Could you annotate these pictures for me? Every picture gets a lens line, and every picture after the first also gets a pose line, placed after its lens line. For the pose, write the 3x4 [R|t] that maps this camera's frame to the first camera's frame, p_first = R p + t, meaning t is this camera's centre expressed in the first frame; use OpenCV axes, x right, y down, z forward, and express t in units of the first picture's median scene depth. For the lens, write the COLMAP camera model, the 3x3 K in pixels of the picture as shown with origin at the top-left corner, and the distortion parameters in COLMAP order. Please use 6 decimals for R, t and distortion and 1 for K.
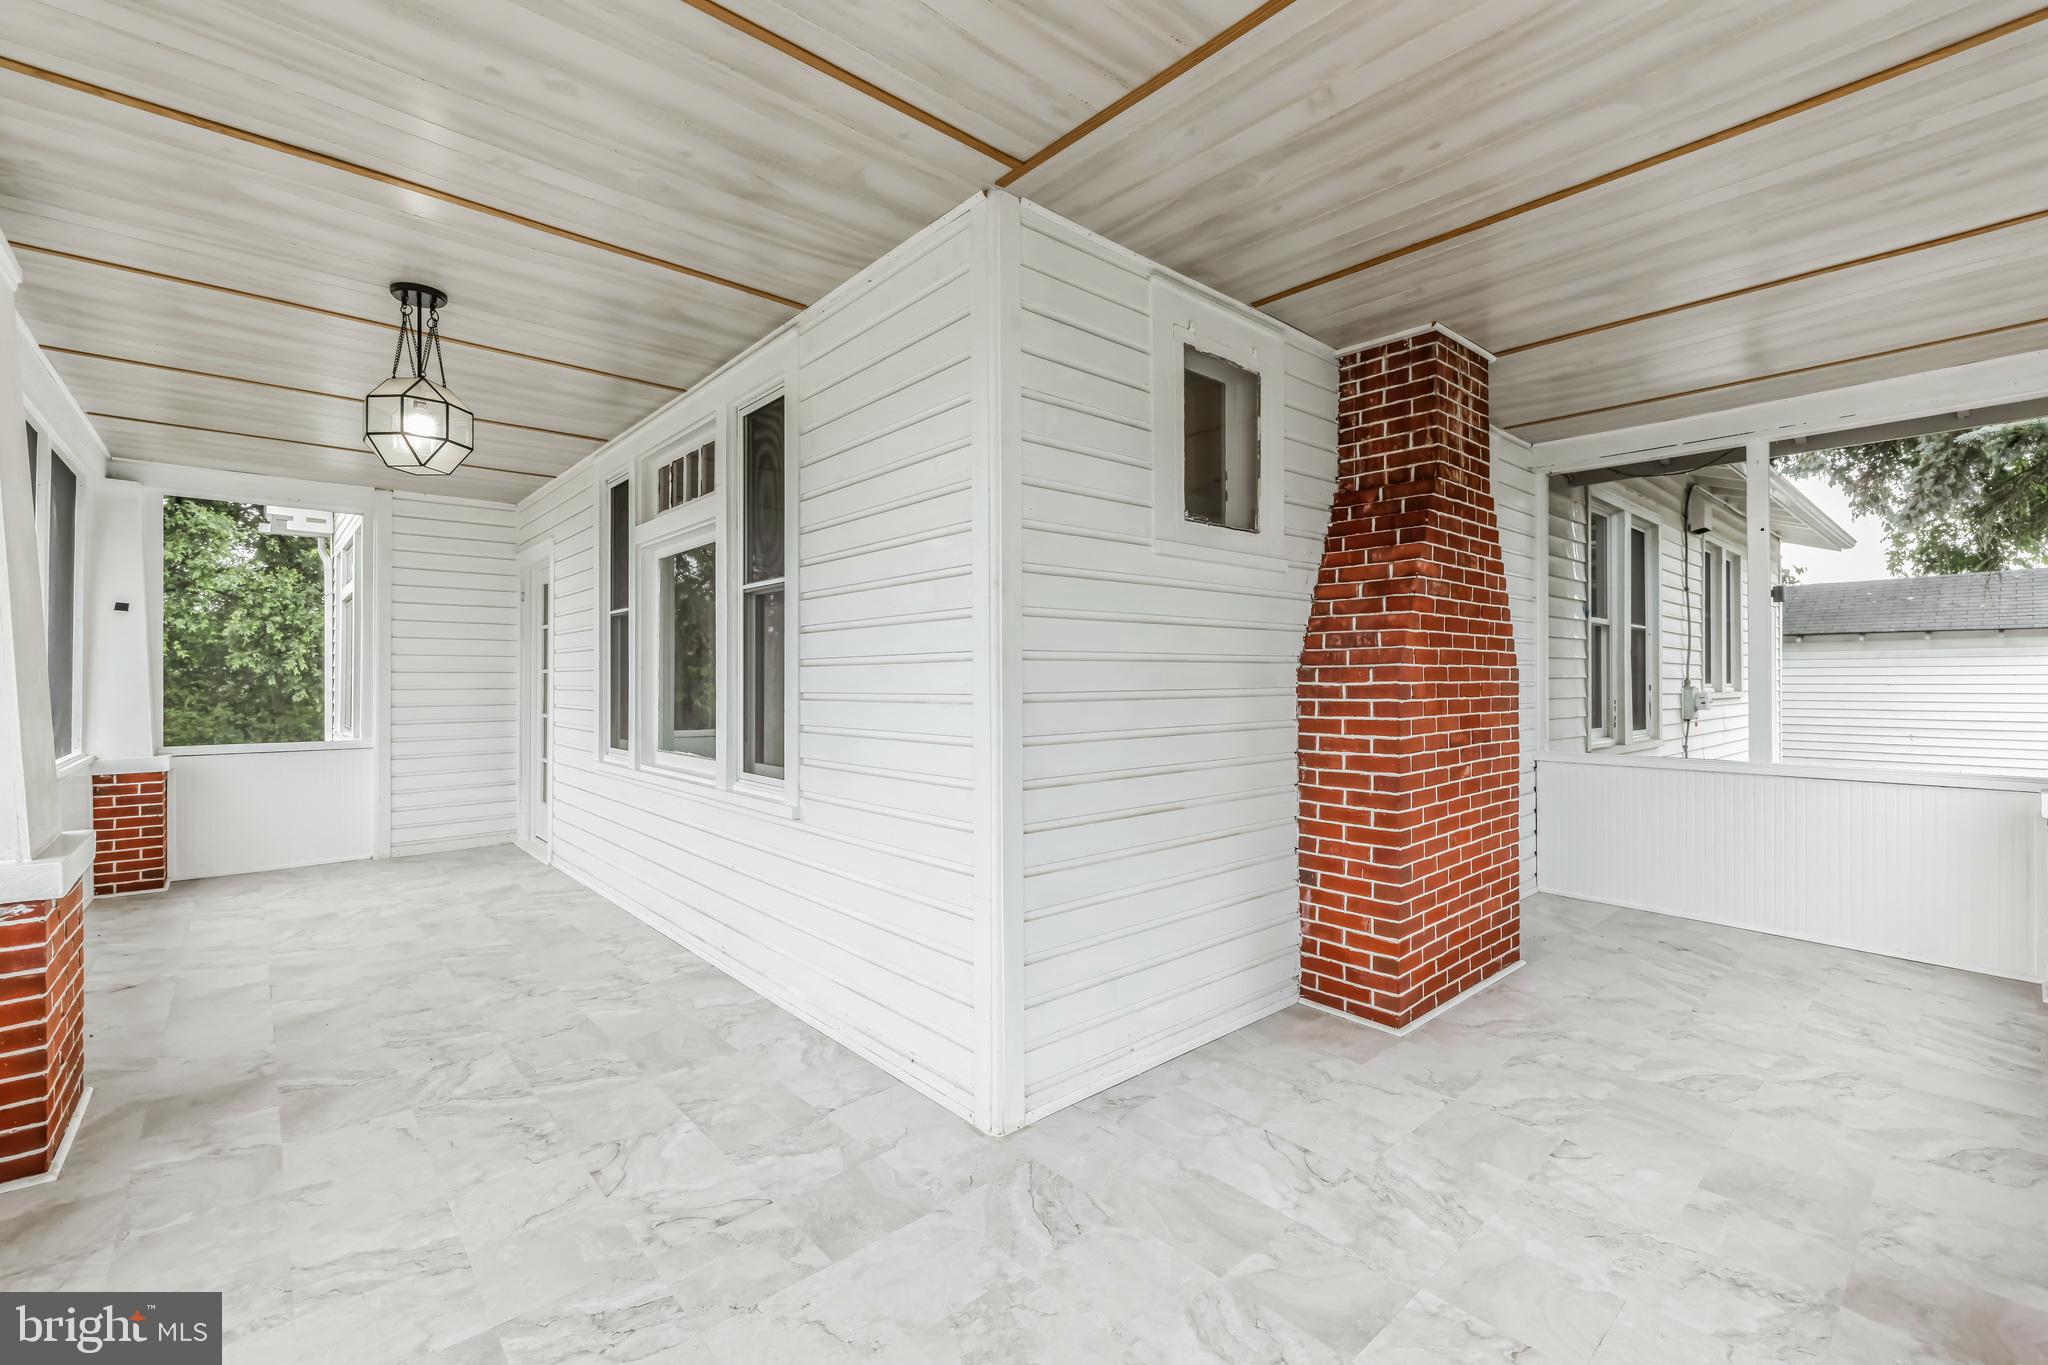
lens RADIAL K [[873.9, 0, 1017.2], [0, 873.9, 681.7], [0, 0, 1]] dist [0.000261, 0.000175]
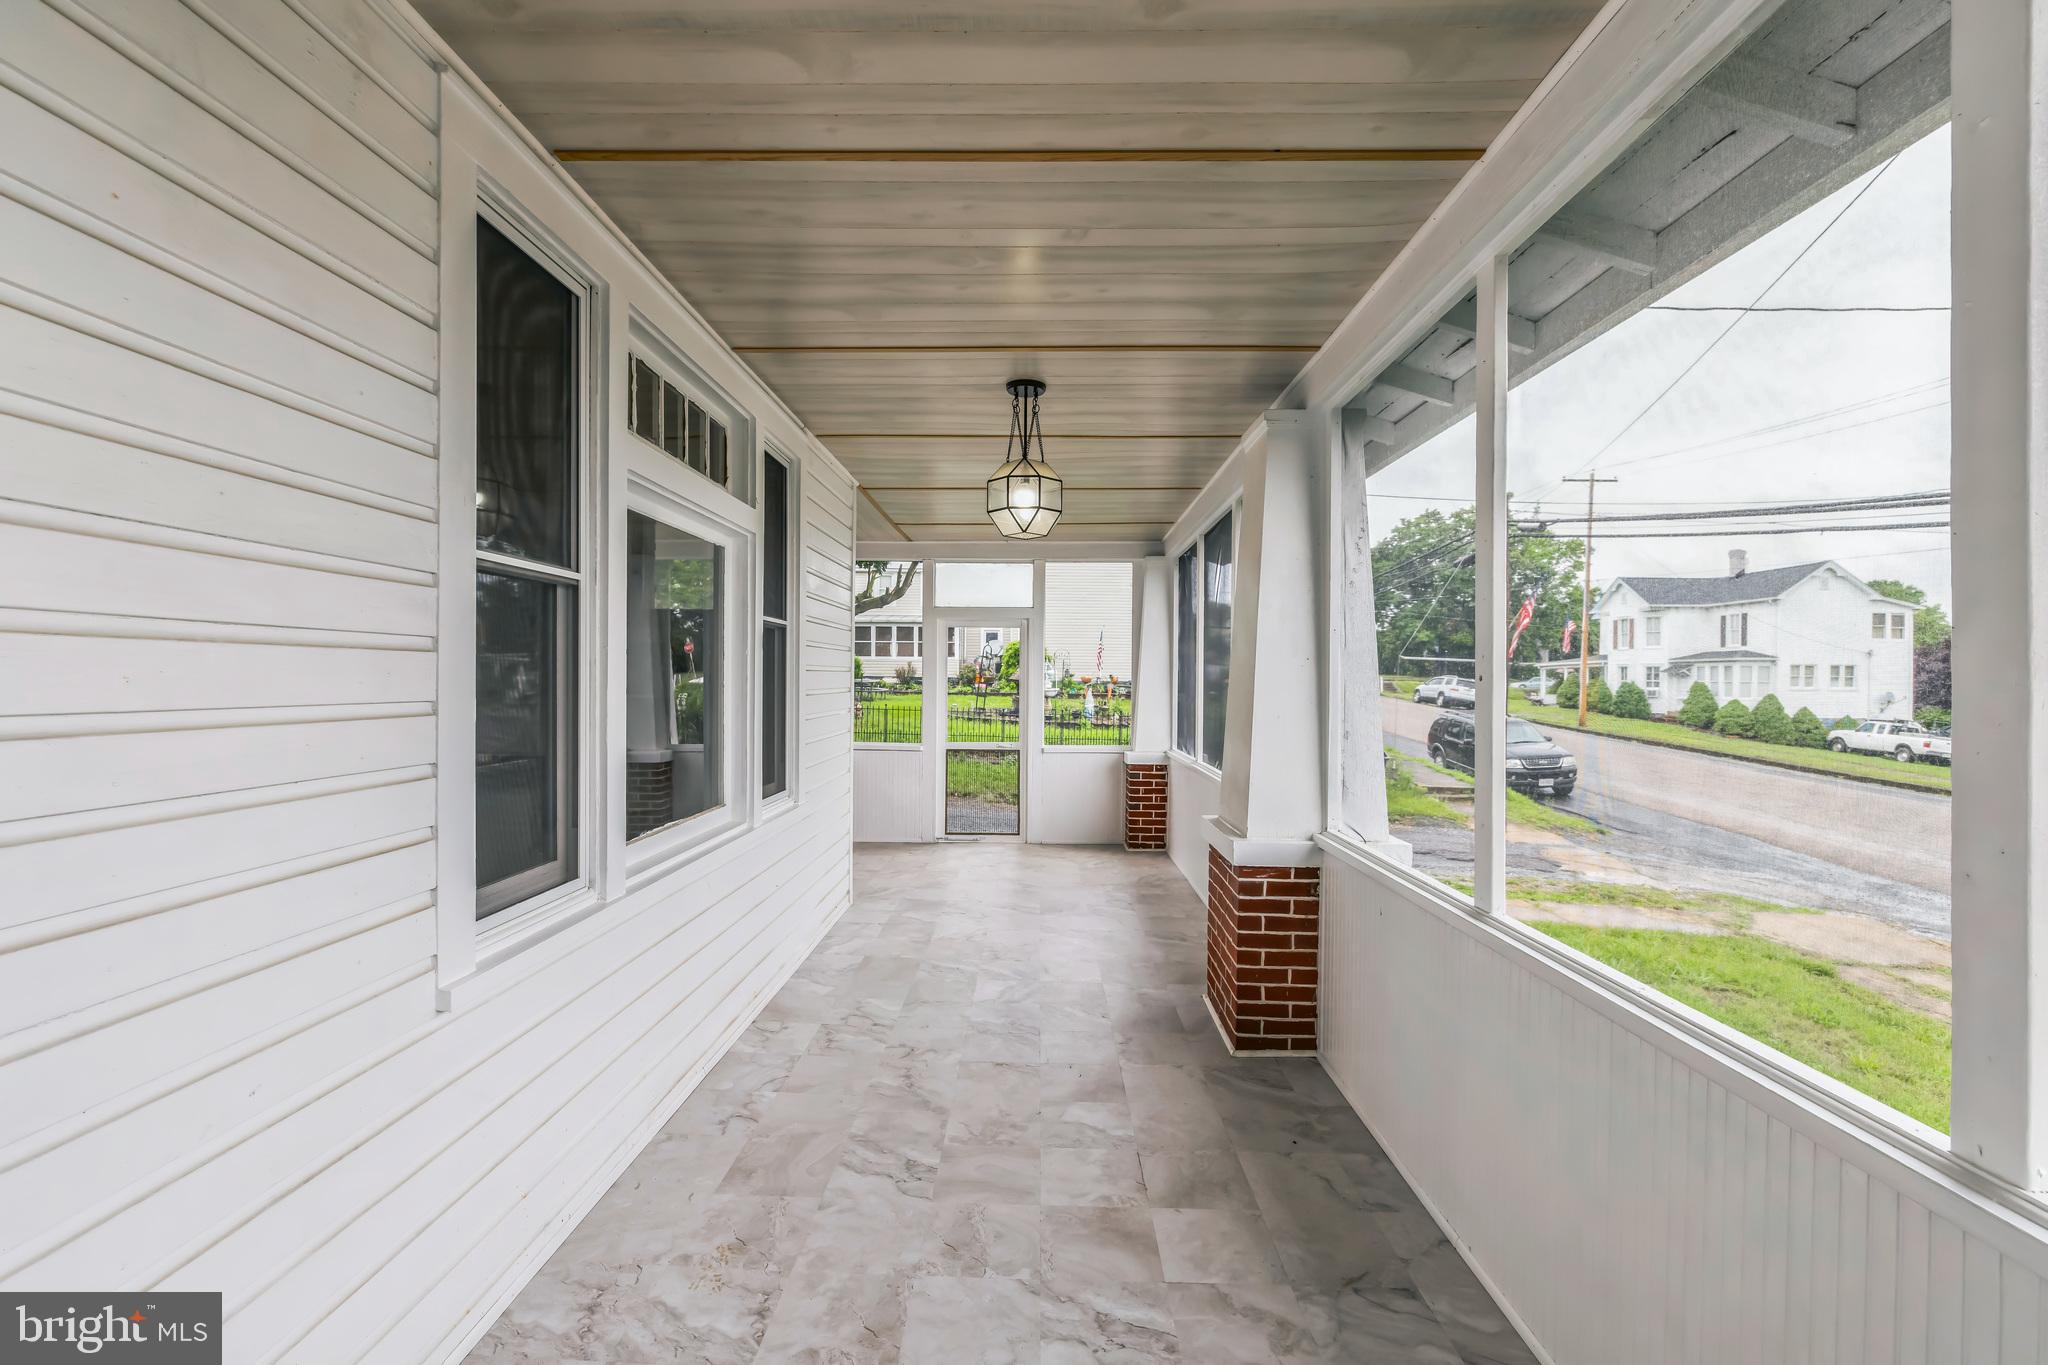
lens RADIAL K [[873.9, 0, 1017.2], [0, 873.9, 681.7], [0, 0, 1]] dist [0.000261, 0.000175]
pose [[-0.734306, -0.007399, 0.678778, -1.374820], [-0.009950, 0.999950, 0.000136, -0.044075], [-0.678746, -0.006654, -0.734343, 1.739748]]
